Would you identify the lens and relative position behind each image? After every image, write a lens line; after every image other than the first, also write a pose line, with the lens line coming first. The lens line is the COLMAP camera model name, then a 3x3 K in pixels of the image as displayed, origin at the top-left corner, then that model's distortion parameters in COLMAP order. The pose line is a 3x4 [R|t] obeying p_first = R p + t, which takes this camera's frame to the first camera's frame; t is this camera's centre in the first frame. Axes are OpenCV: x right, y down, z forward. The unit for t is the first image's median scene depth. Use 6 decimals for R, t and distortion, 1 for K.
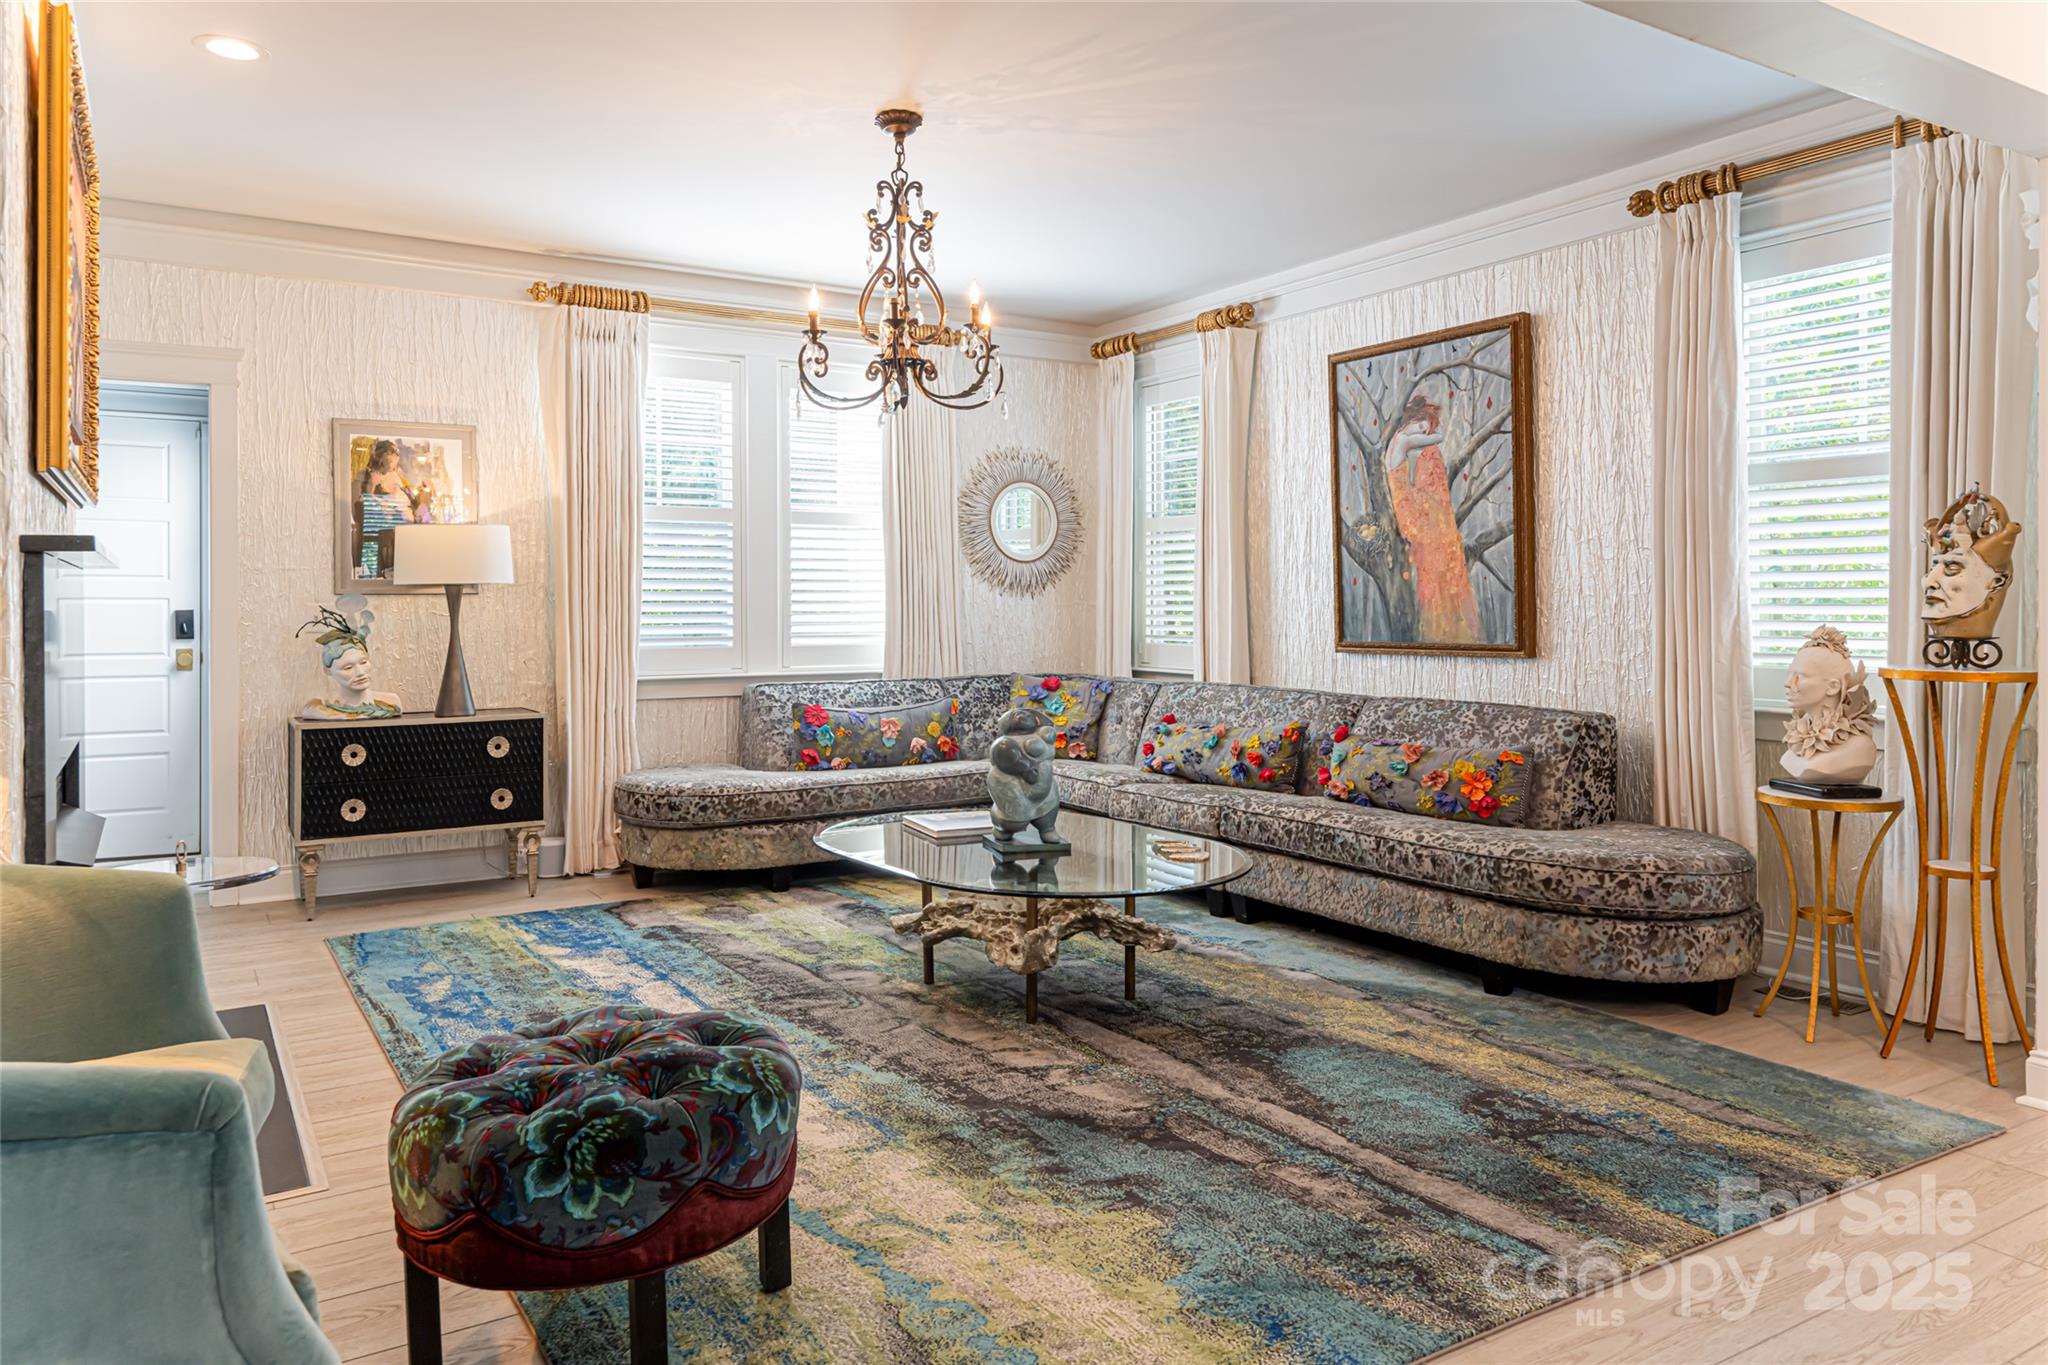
lens RADIAL K [[1393.5, 0, 1022.3], [0, 1393.5, 632.7], [0, 0, 1]] dist [0.005314, -0.000267]
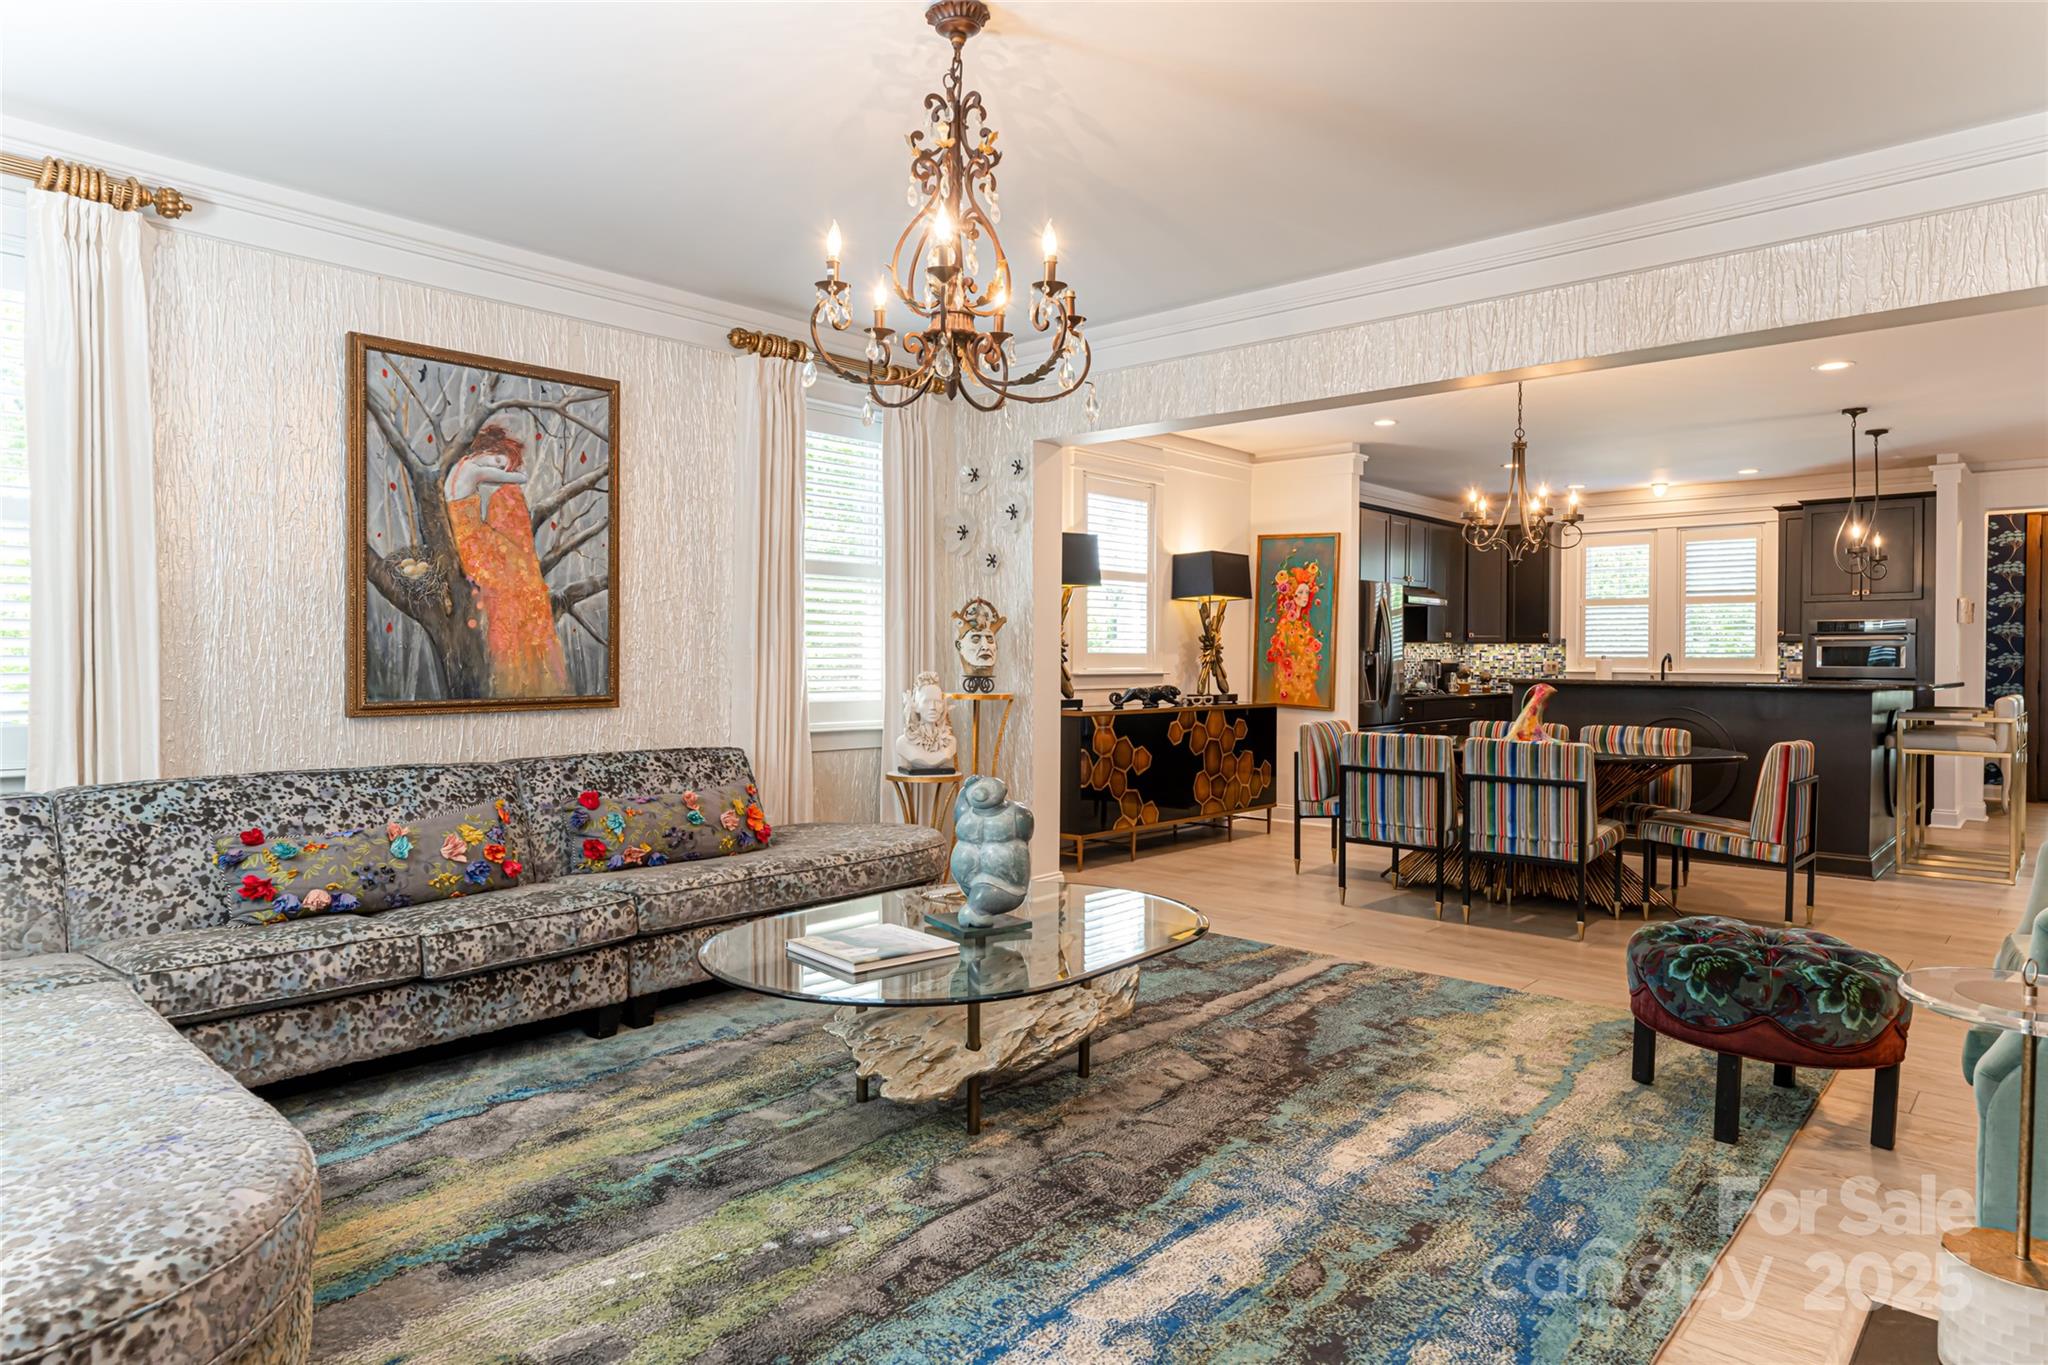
lens RADIAL K [[1203.8, 0, 1025.2], [0, 1203.8, 670.0], [0, 0, 1]] dist [-0.001555, 0.001417]
pose [[-0.283903, -0.008640, 0.958814, -0.589780], [0.016961, 0.999758, 0.014031, -0.017371], [-0.958703, 0.020246, -0.283688, 0.937739]]
